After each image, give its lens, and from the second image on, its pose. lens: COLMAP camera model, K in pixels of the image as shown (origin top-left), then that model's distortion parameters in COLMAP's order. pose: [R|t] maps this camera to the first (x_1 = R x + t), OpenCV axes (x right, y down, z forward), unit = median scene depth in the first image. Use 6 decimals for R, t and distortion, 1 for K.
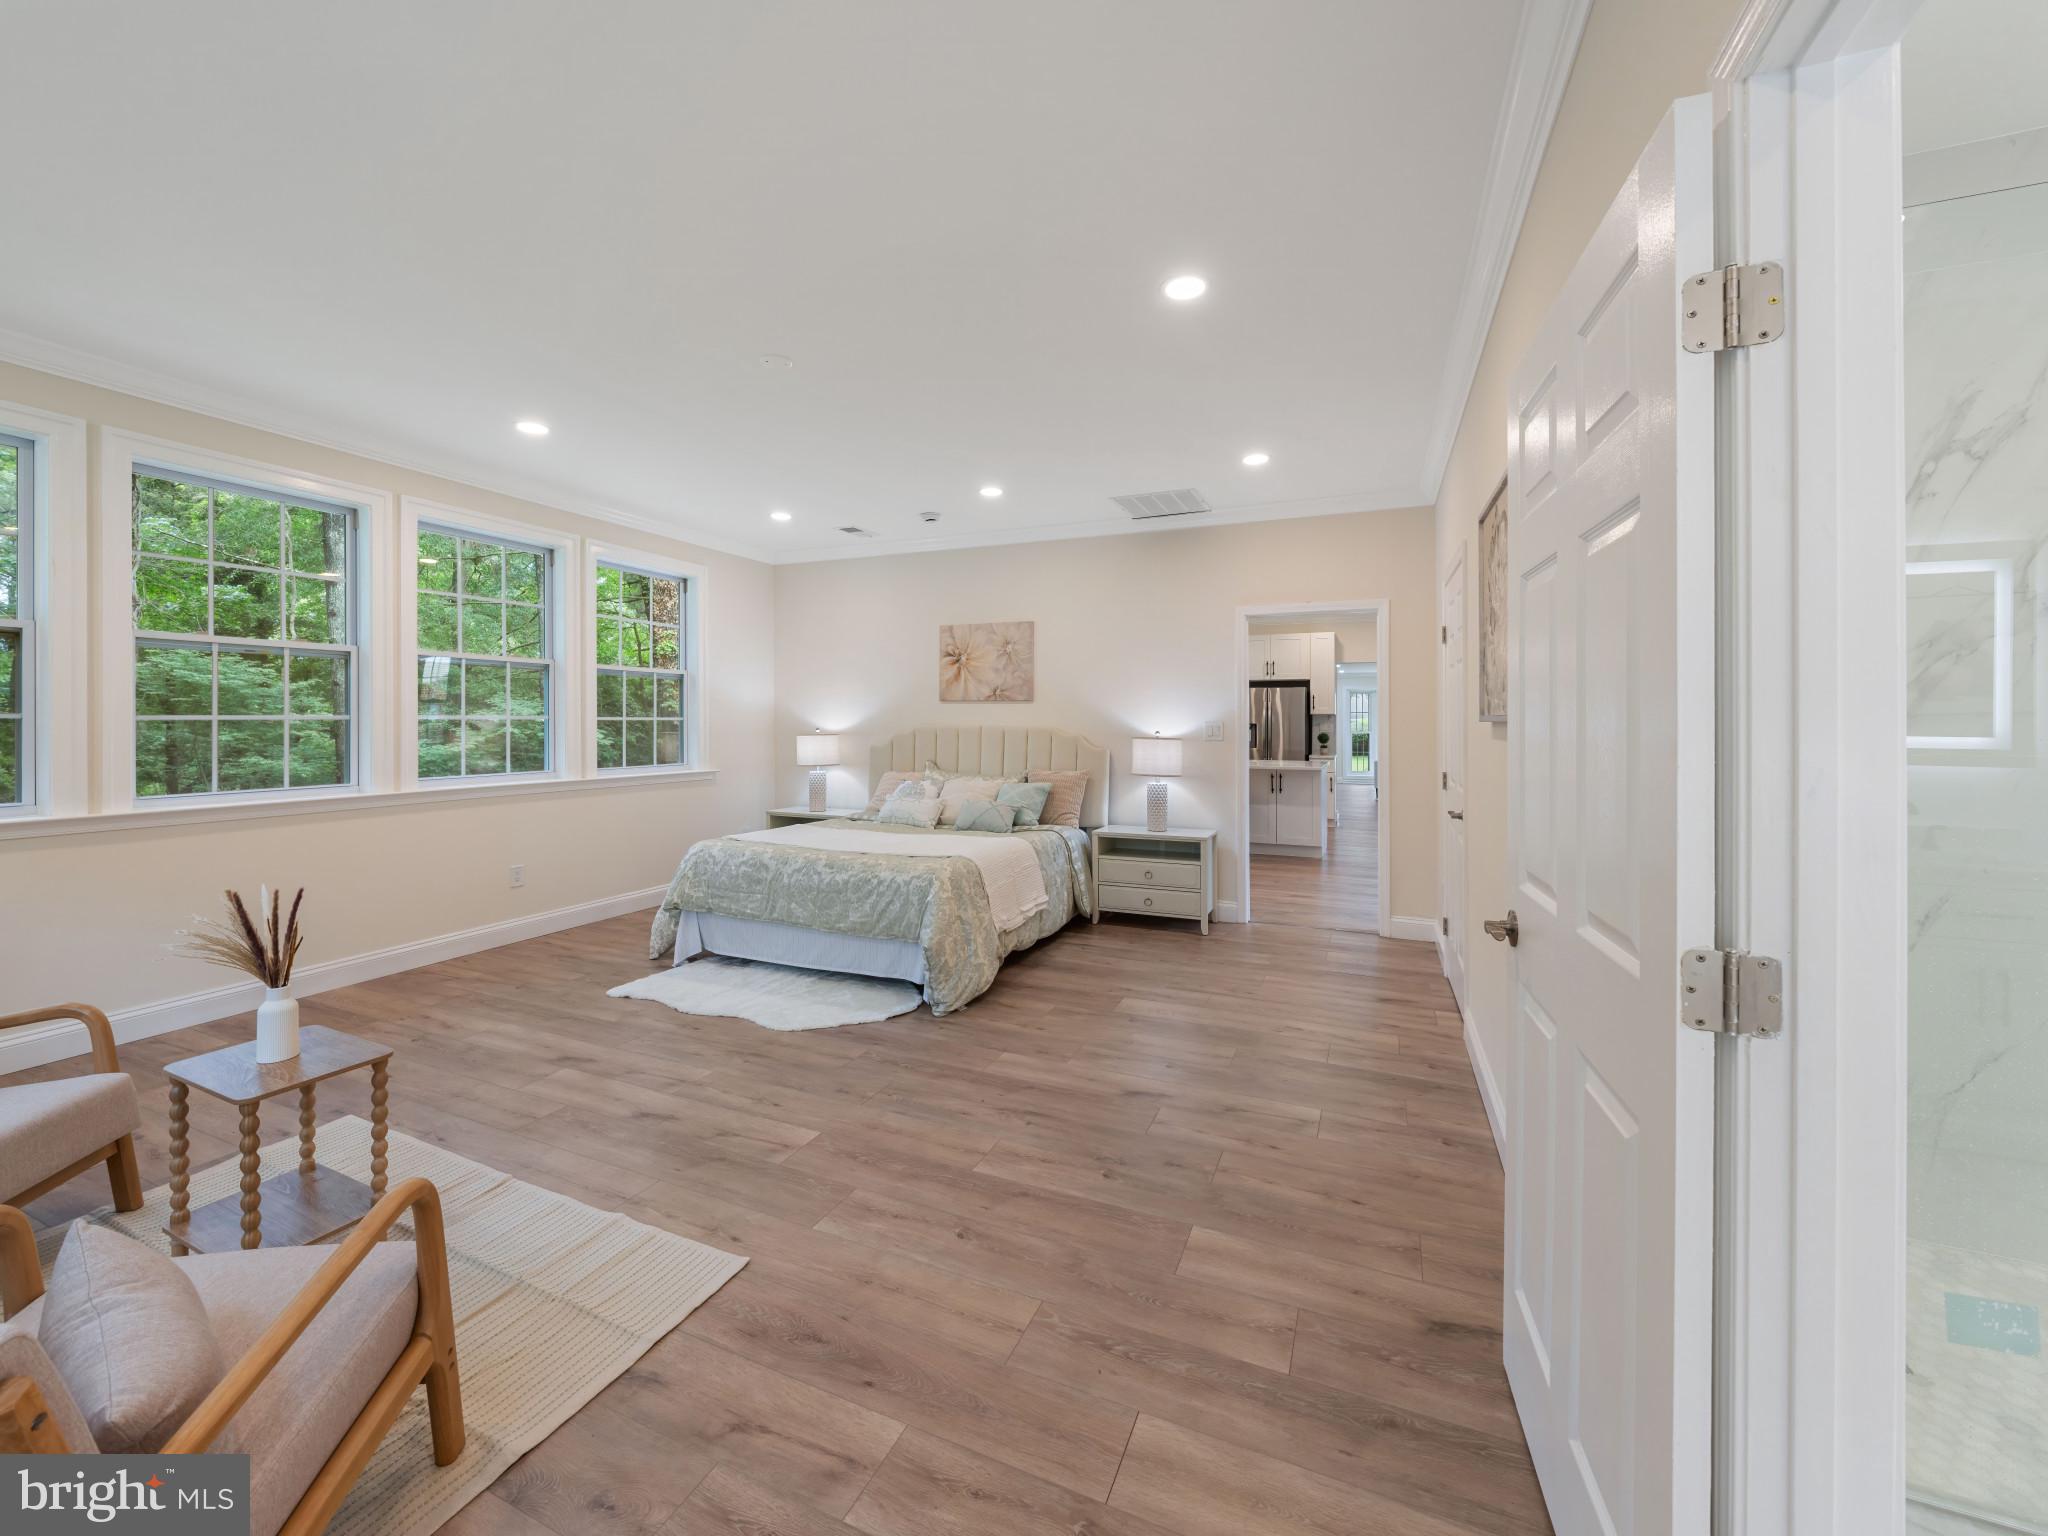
lens RADIAL K [[814.8, 0, 1029.9], [0, 814.8, 719.1], [0, 0, 1]] dist [-0.002767, -0.000465]
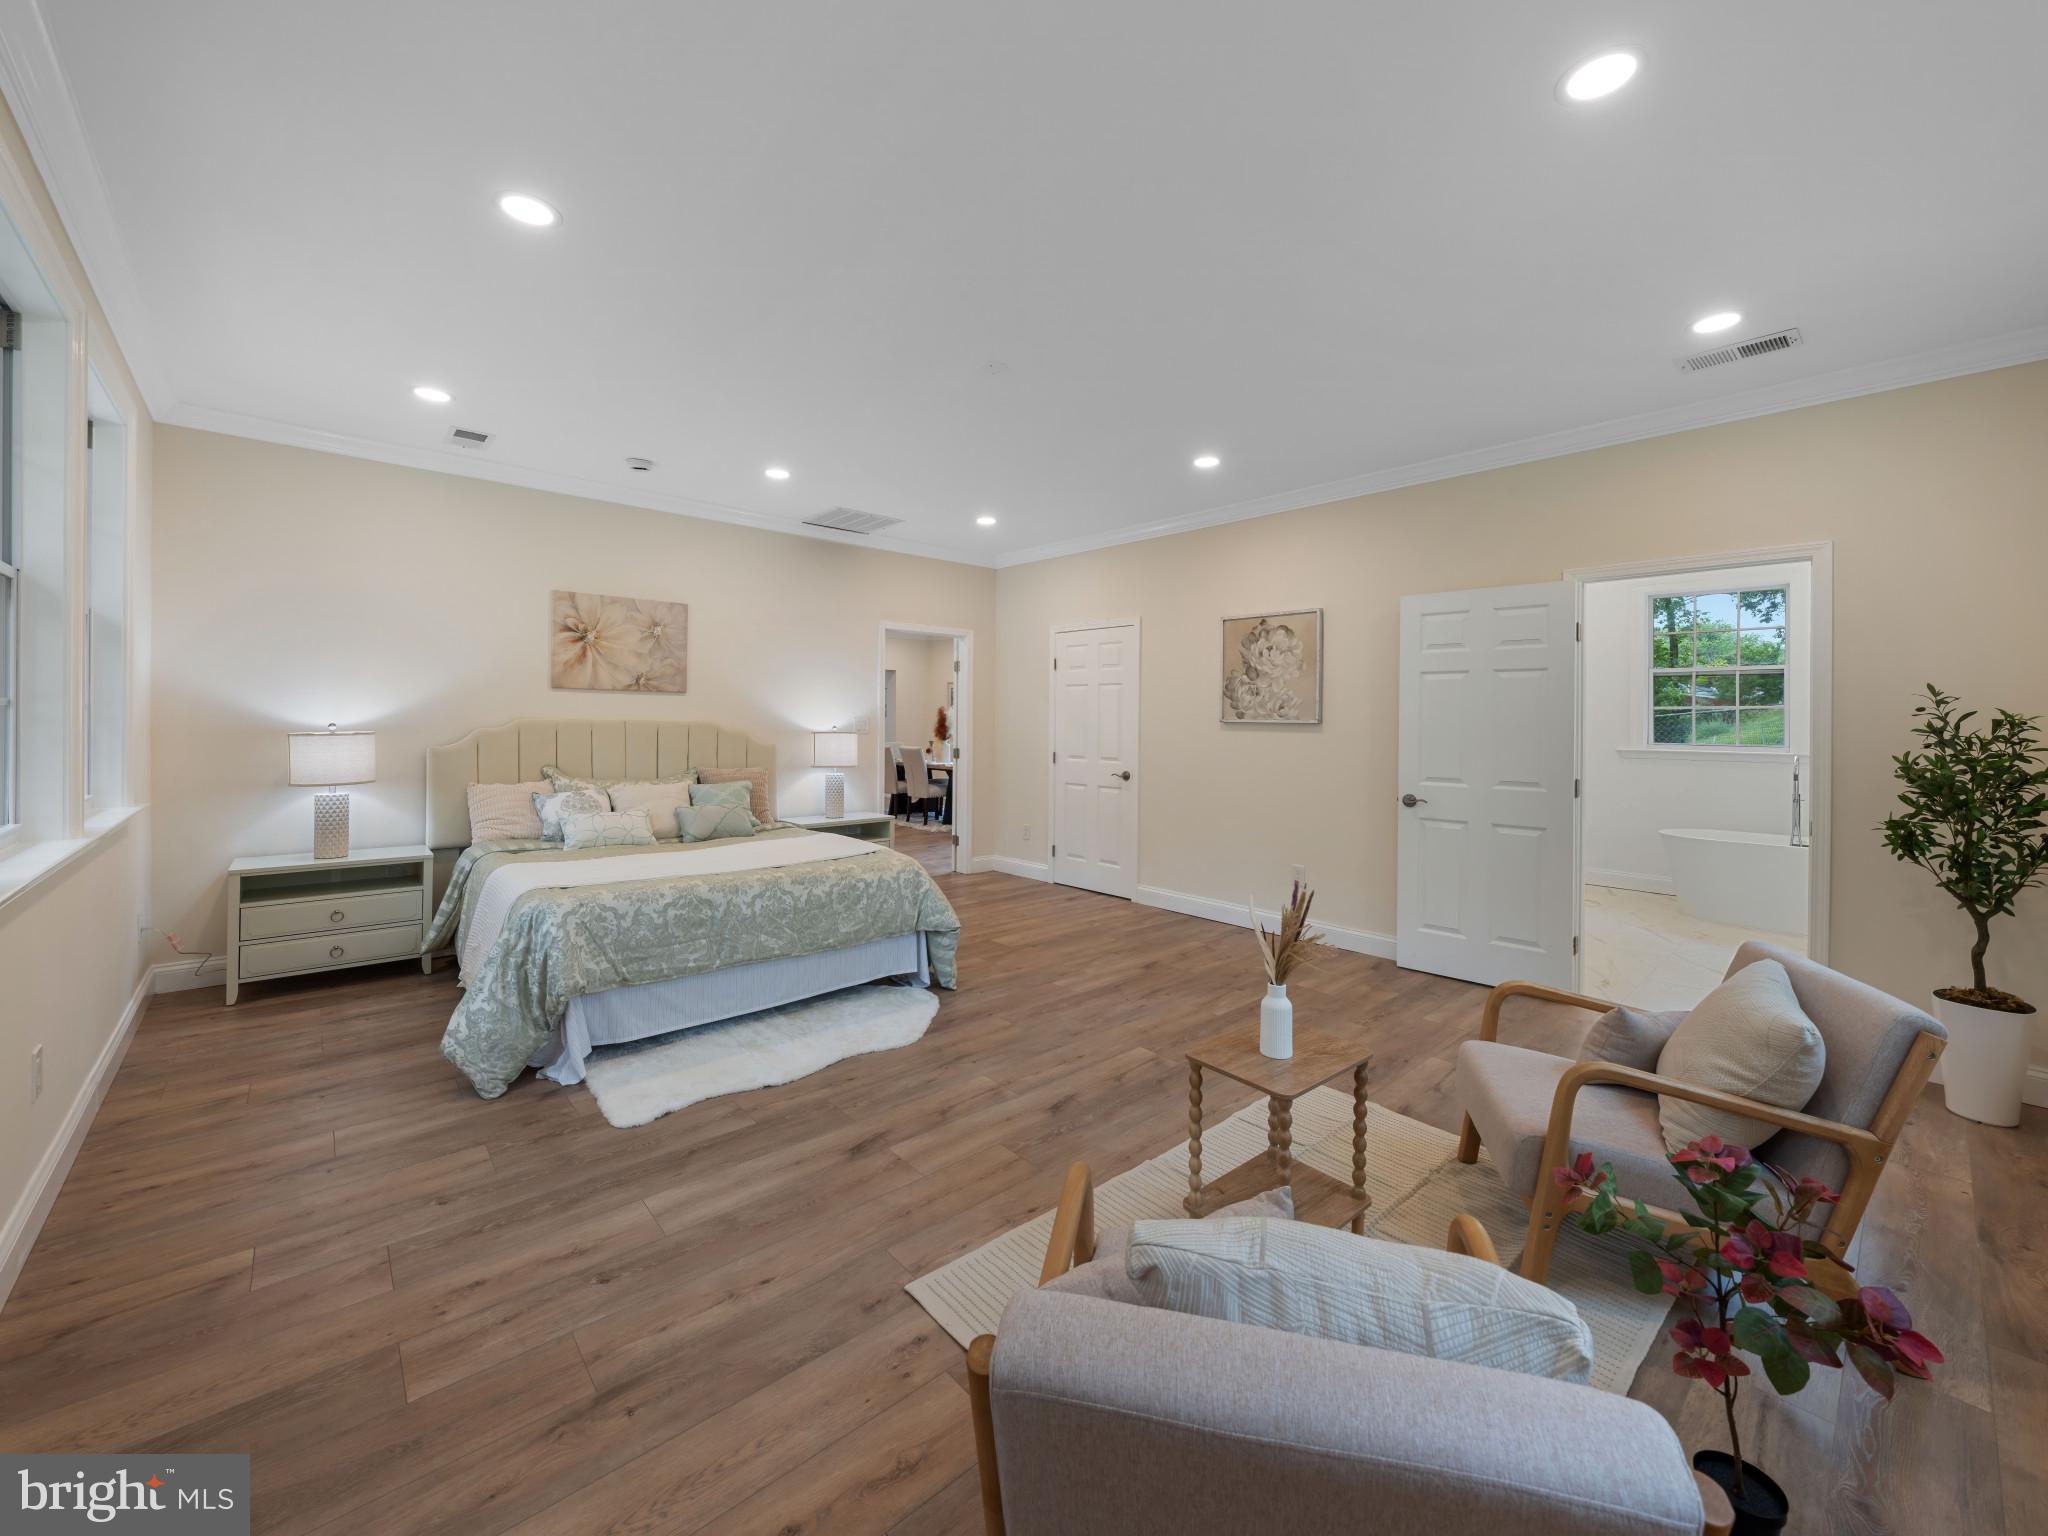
lens RADIAL K [[814.8, 0, 1029.9], [0, 814.8, 719.1], [0, 0, 1]] dist [-0.002767, -0.000465]
pose [[0.408545, 0.002626, 0.912735, -0.947682], [-0.014569, 0.999887, 0.003645, -0.003038], [-0.912622, -0.014786, 0.408537, 0.412387]]
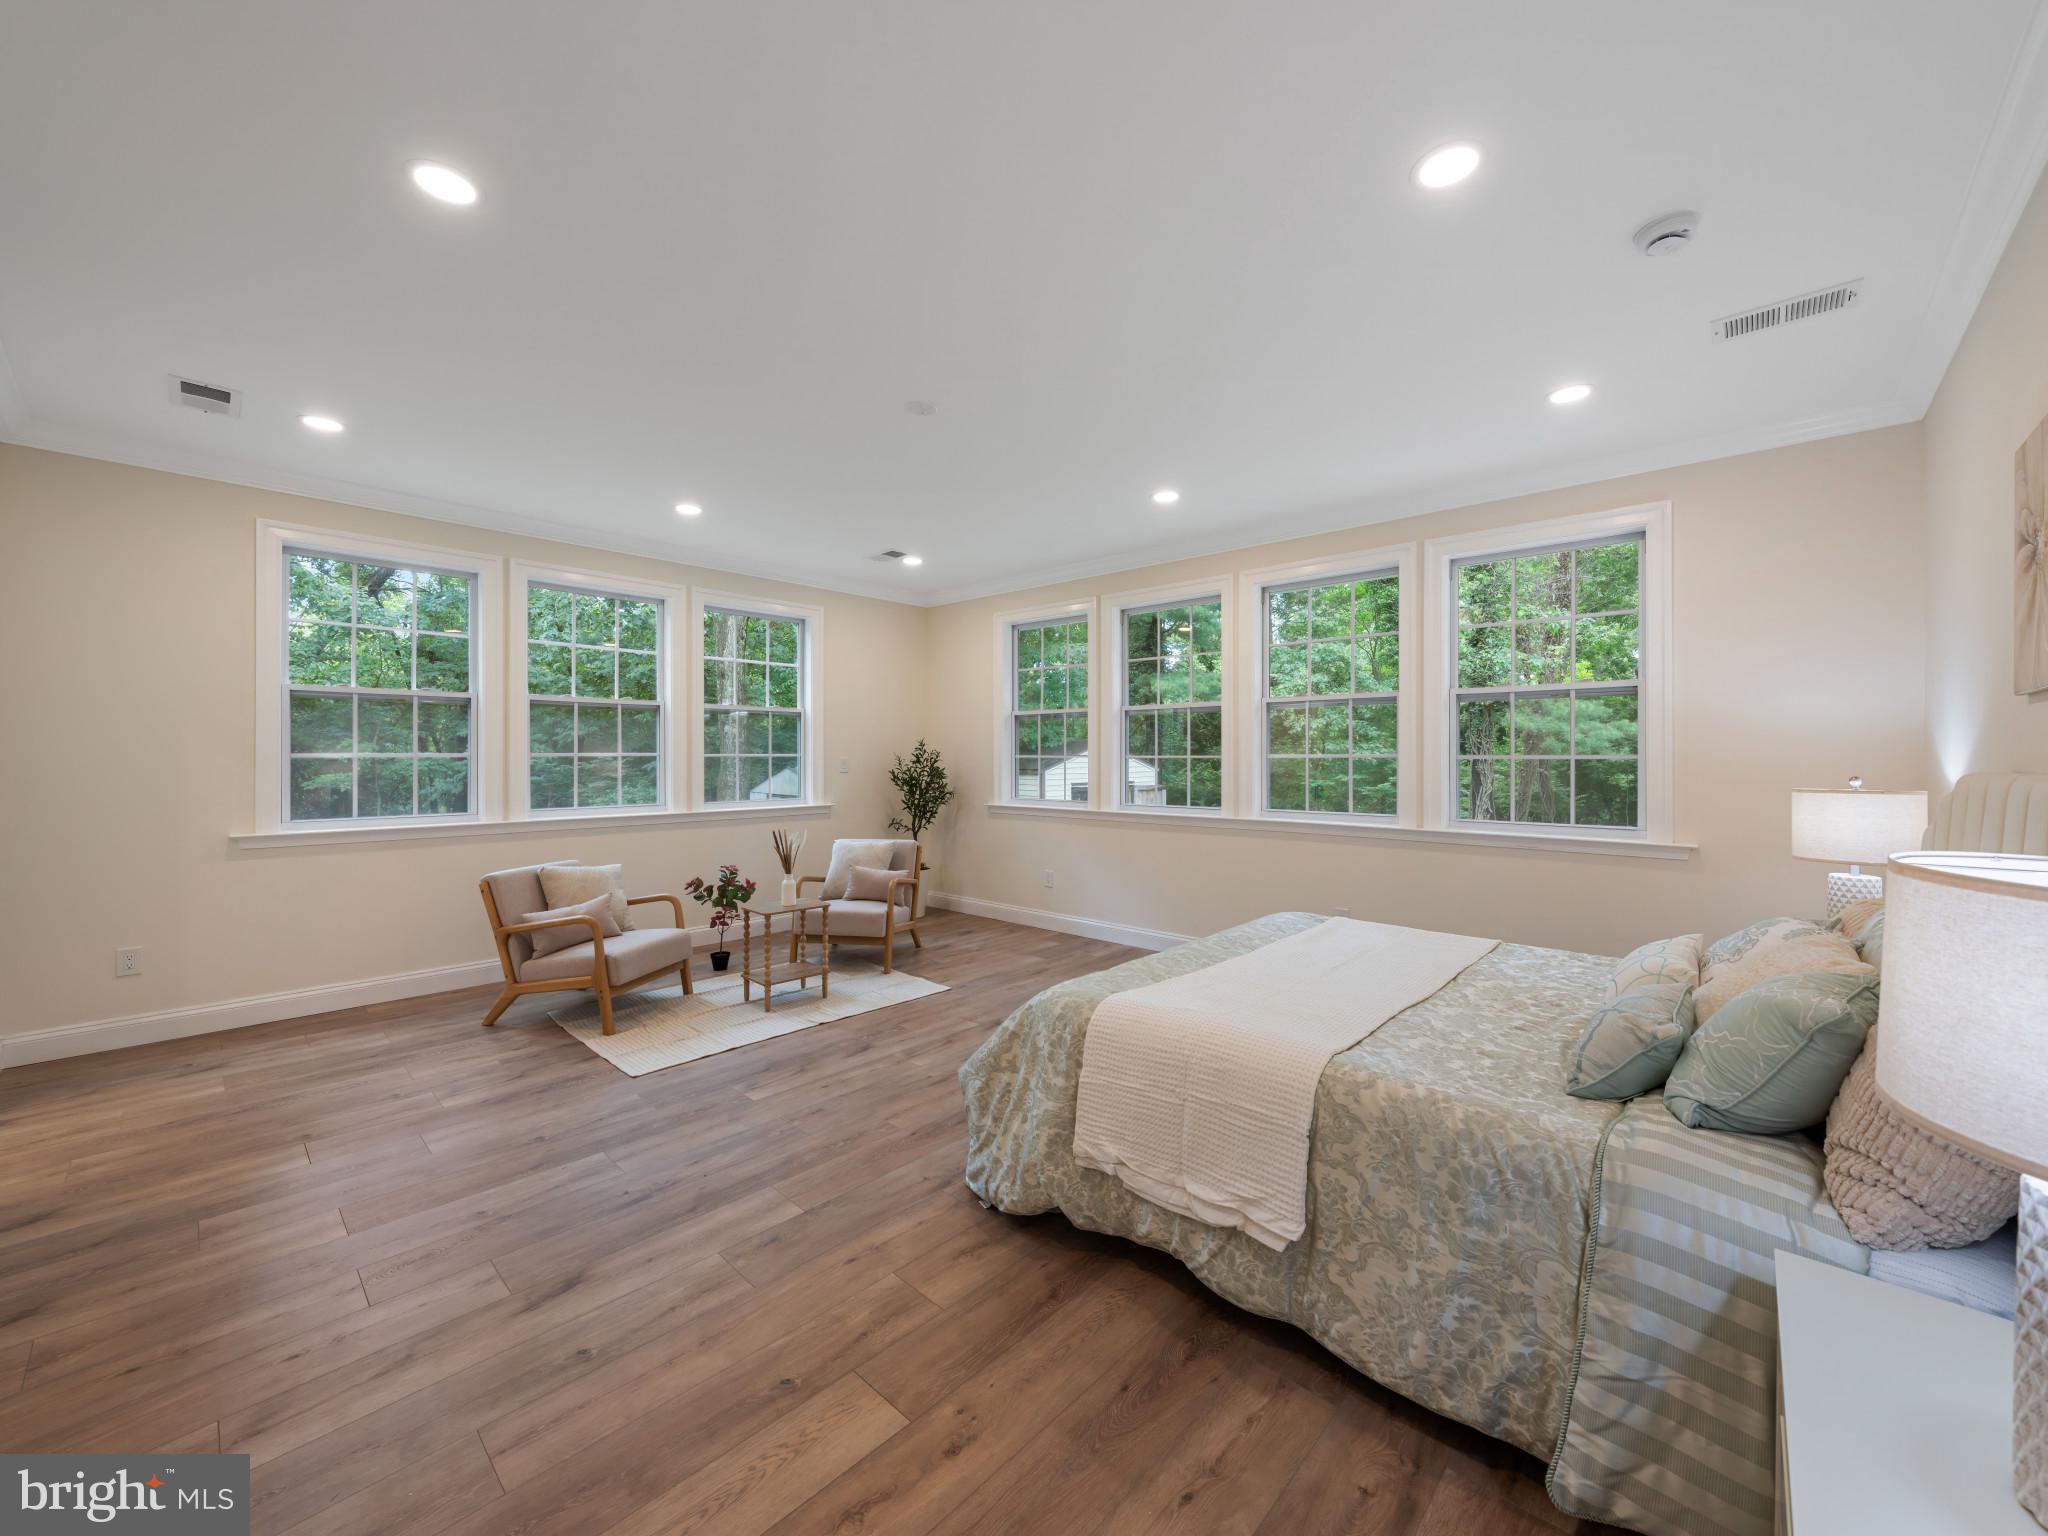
lens RADIAL K [[793.3, 0, 1026.0], [0, 793.3, 751.2], [0, 0, 1]] dist [-0.000801, -0.000463]
pose [[-0.332771, -0.007991, -0.942974, 0.457718], [-0.000701, 0.999966, -0.008227, 0.000880], [0.943007, -0.002077, -0.332765, 1.127945]]
